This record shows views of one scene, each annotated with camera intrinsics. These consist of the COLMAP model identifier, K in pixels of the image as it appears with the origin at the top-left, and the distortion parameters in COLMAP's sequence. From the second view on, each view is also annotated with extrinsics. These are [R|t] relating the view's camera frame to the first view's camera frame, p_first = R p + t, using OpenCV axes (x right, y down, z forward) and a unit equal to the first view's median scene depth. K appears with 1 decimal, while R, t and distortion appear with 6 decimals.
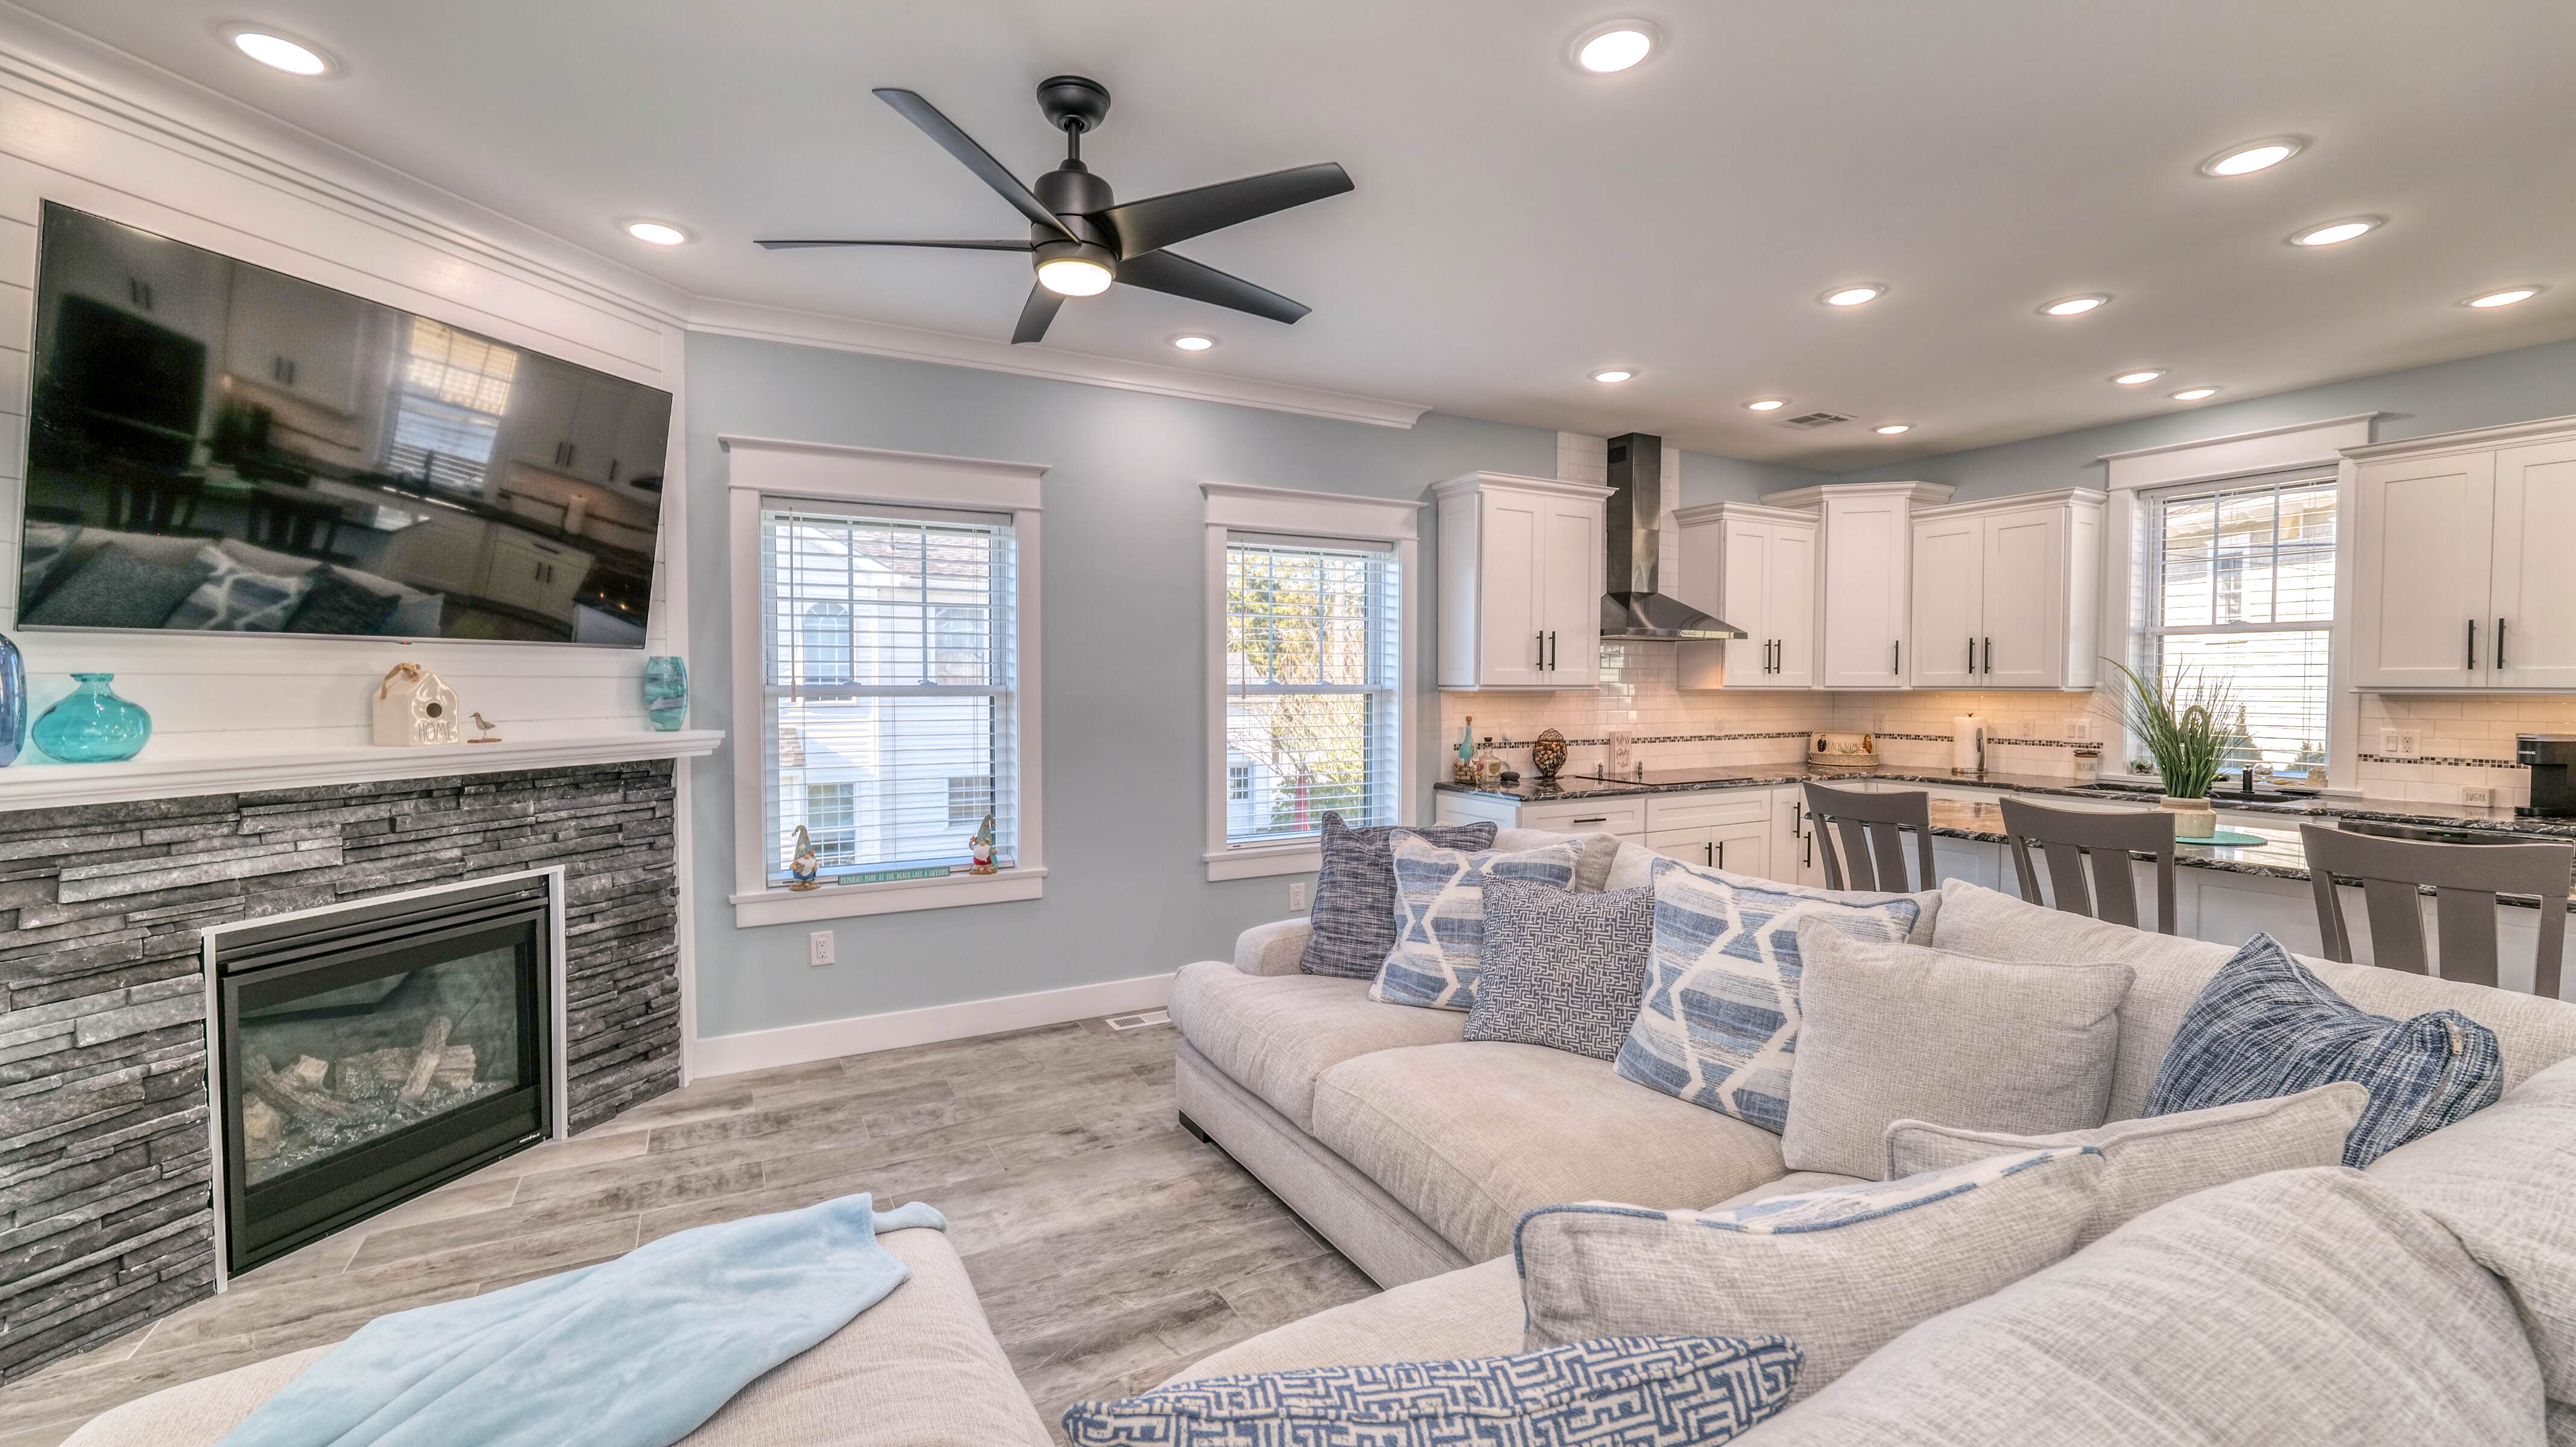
lens RADIAL K [[1062.2, 0, 1277.4], [0, 1062.2, 719.2], [0, 0, 1]] dist [-0.005646, 0.000188]
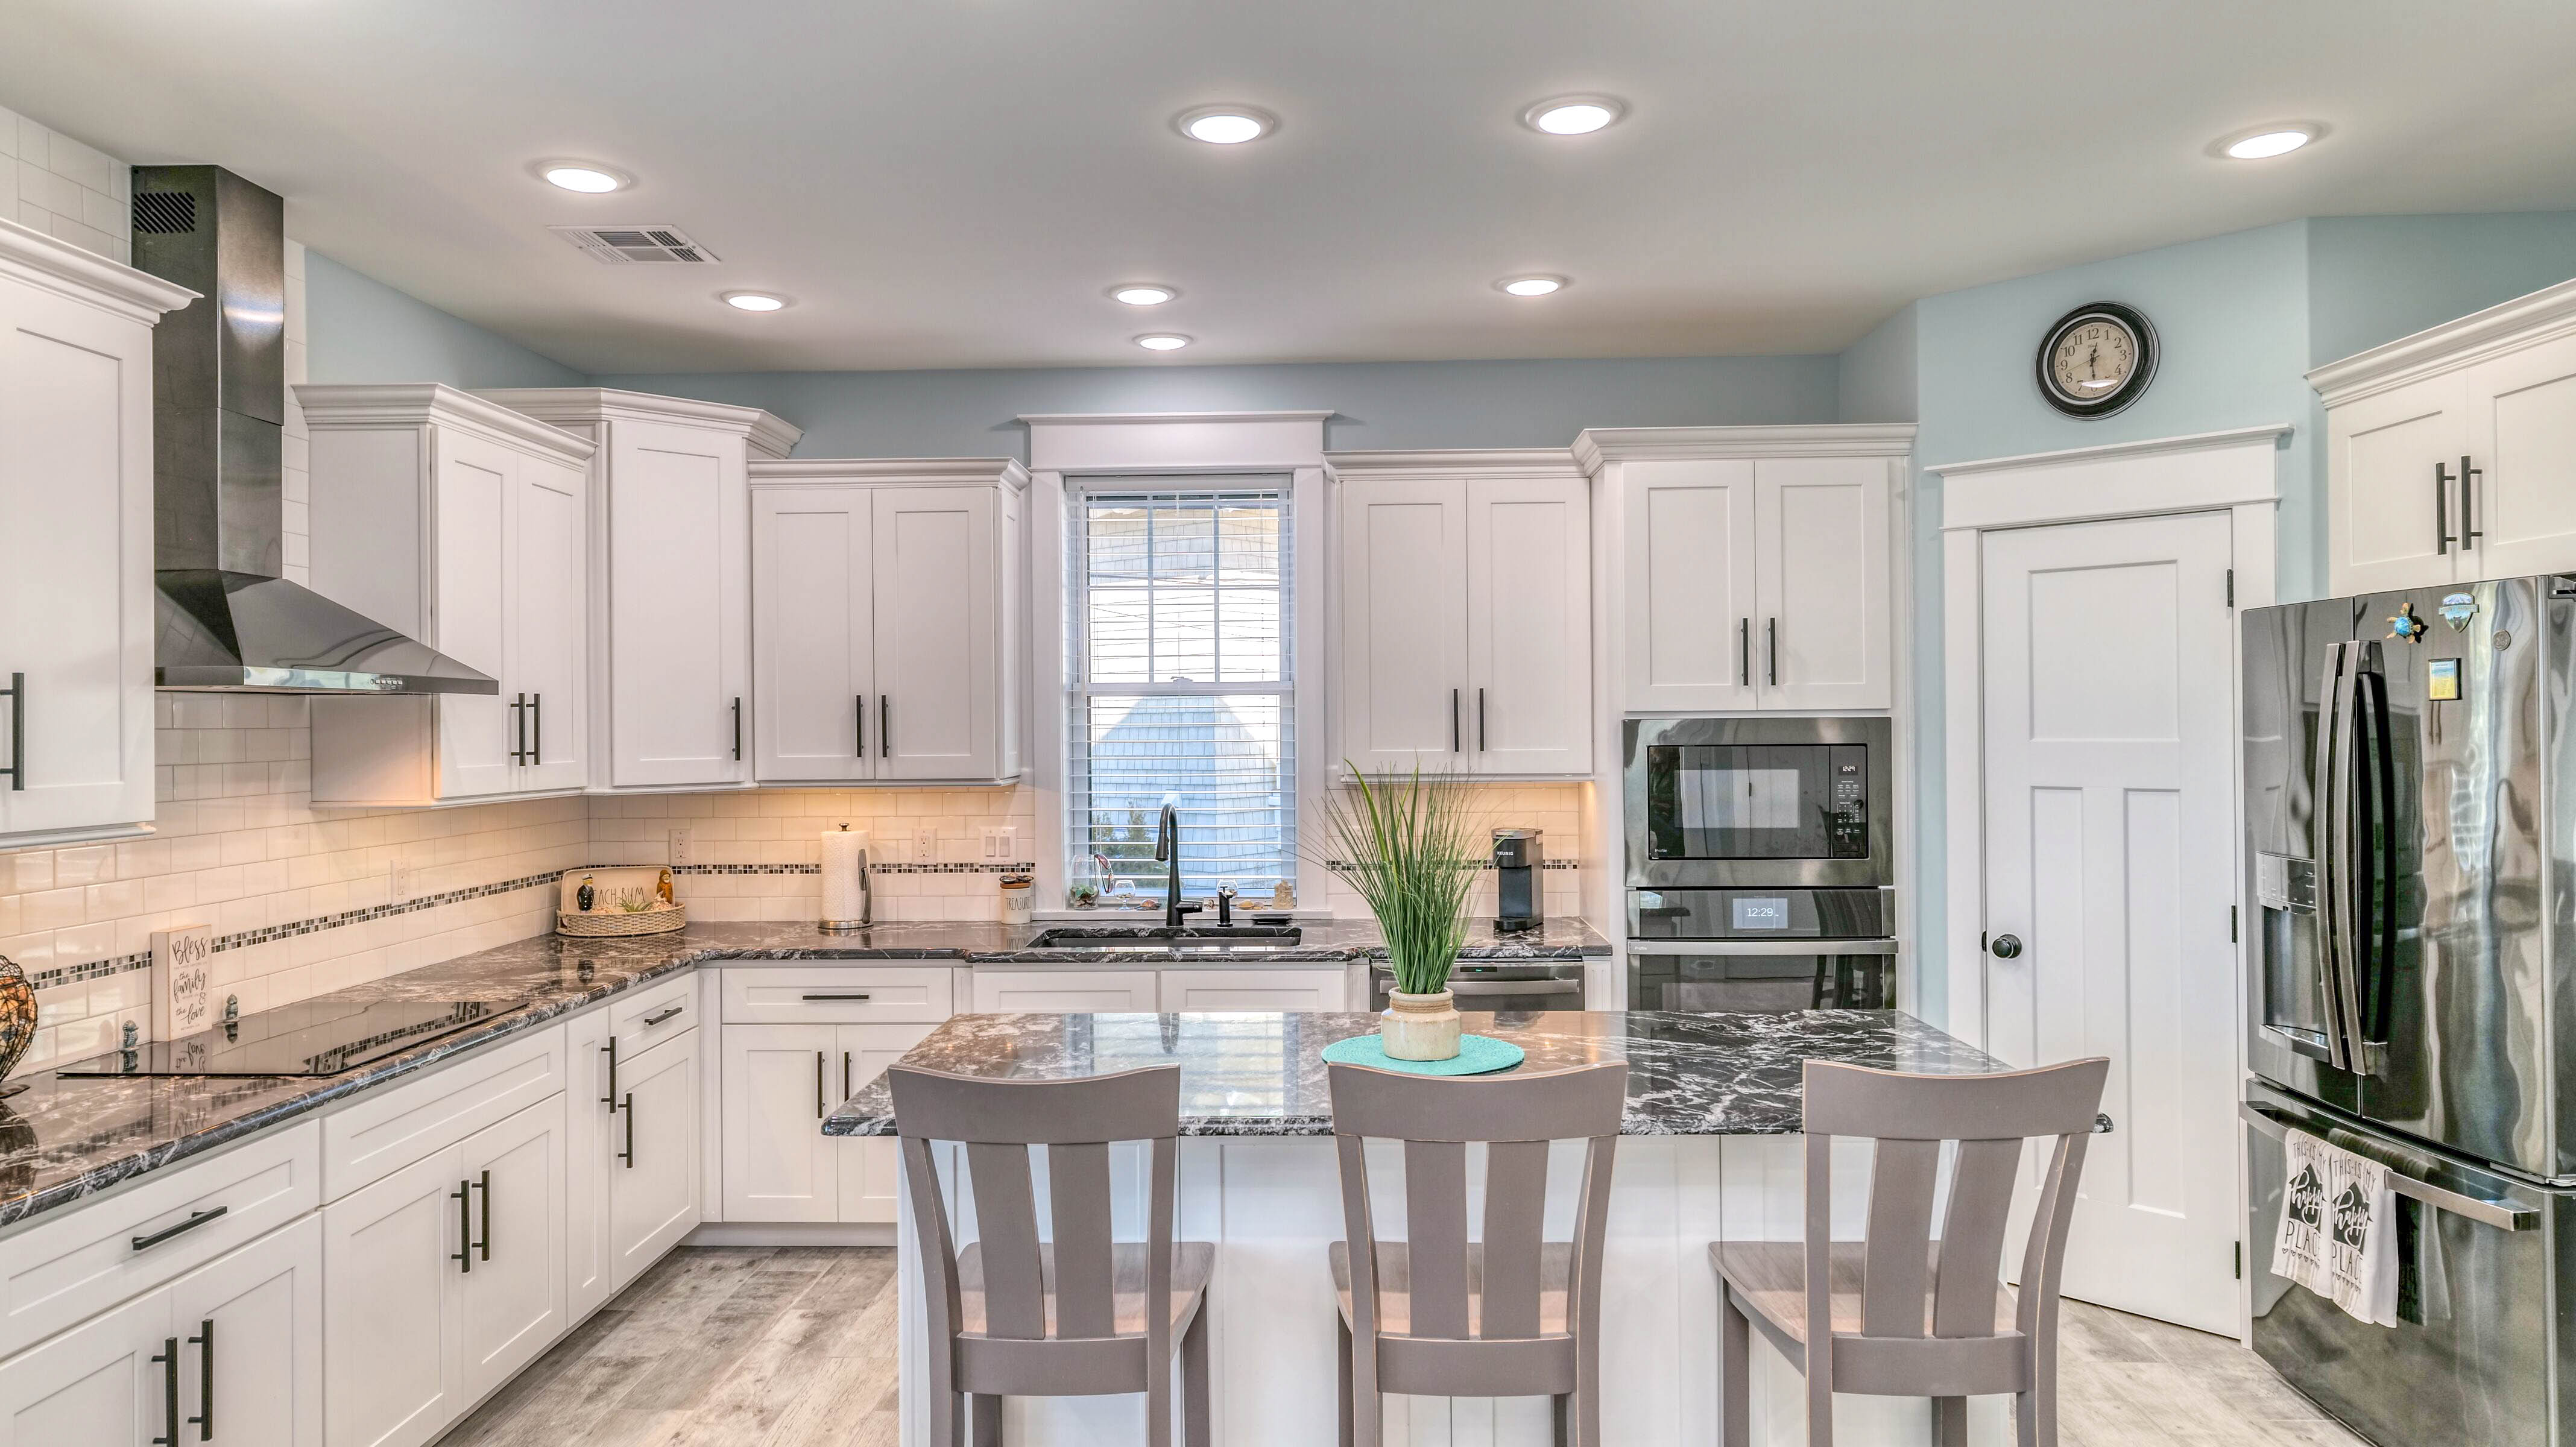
lens RADIAL K [[1588.9, 0, 1291.8], [0, 1588.9, 720.8], [0, 0, 1]] dist [0.003059, -0.002706]
pose [[0.505798, -0.004927, 0.862638, 0.031867], [0.037567, 0.999161, -0.016320, -0.044332], [-0.861834, 0.040661, 0.505558, 0.398403]]
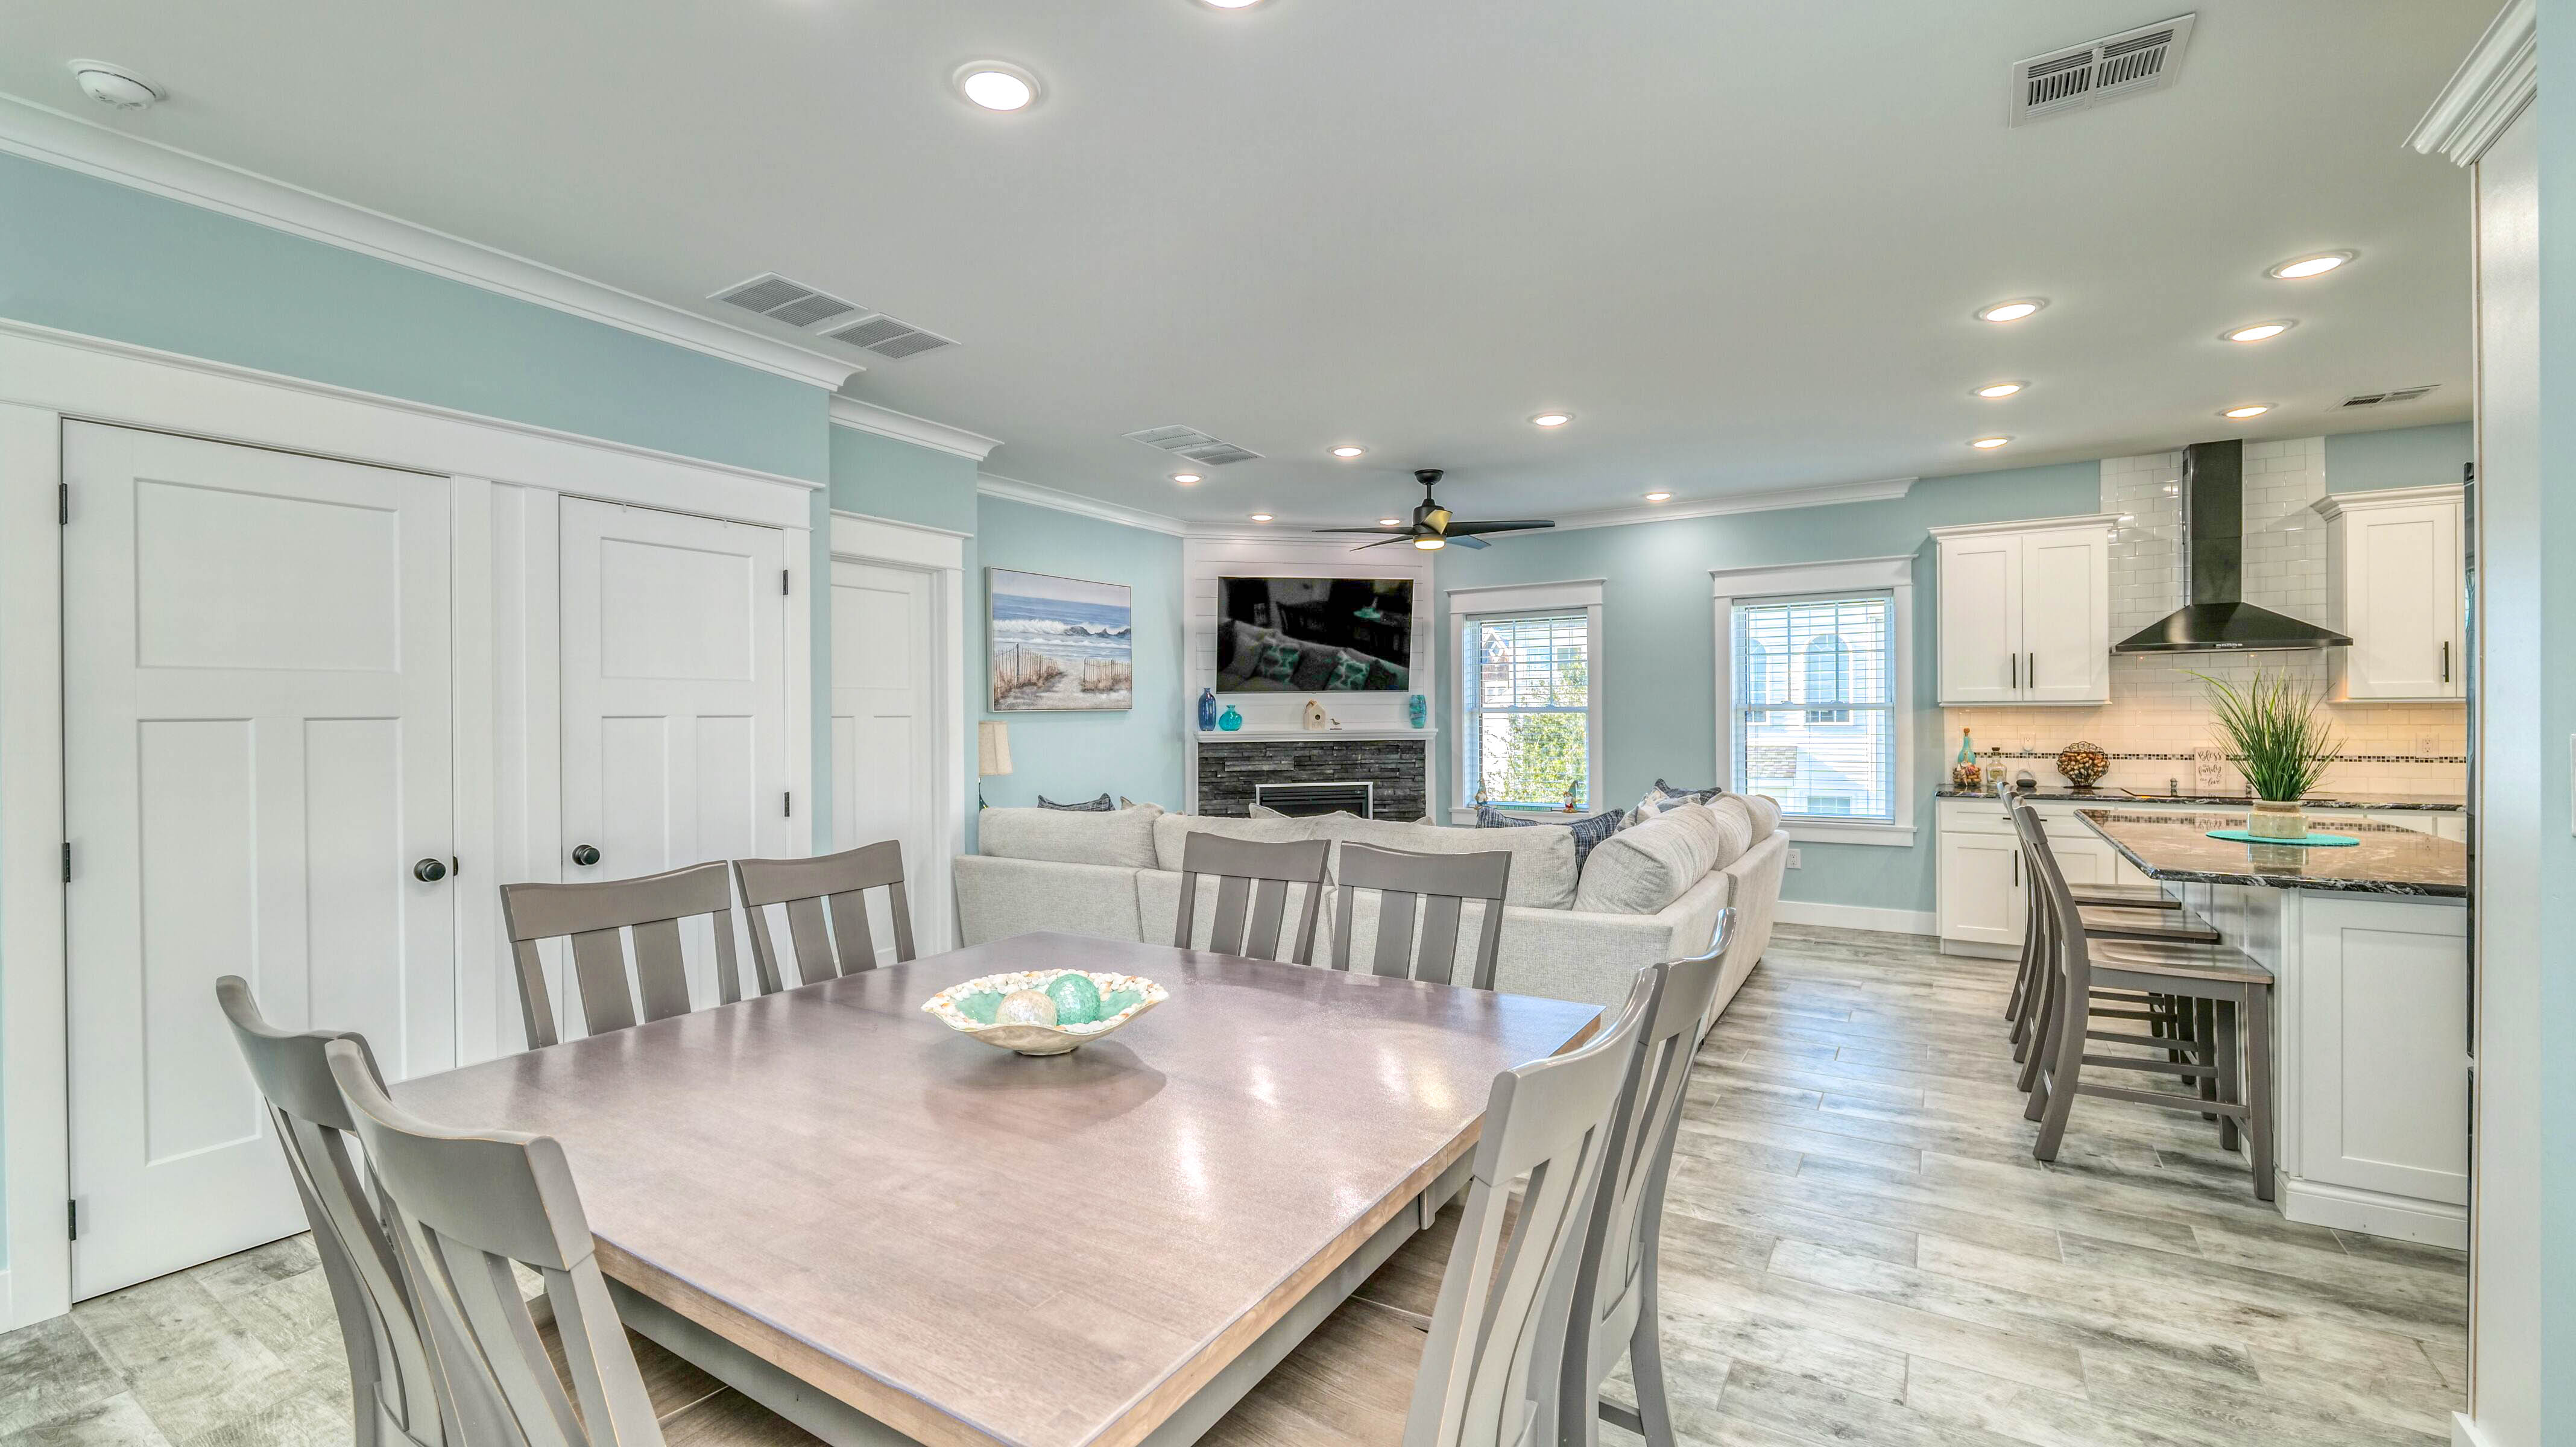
lens RADIAL K [[1062.2, 0, 1273.3], [0, 1062.2, 717.7], [0, 0, 1]] dist [-0.005646, 0.000188]
pose [[0.482982, -0.001954, -0.875628, 0.850894], [-0.020570, 0.999696, -0.013577, 0.017412], [0.875389, 0.024569, 0.482795, -0.240672]]
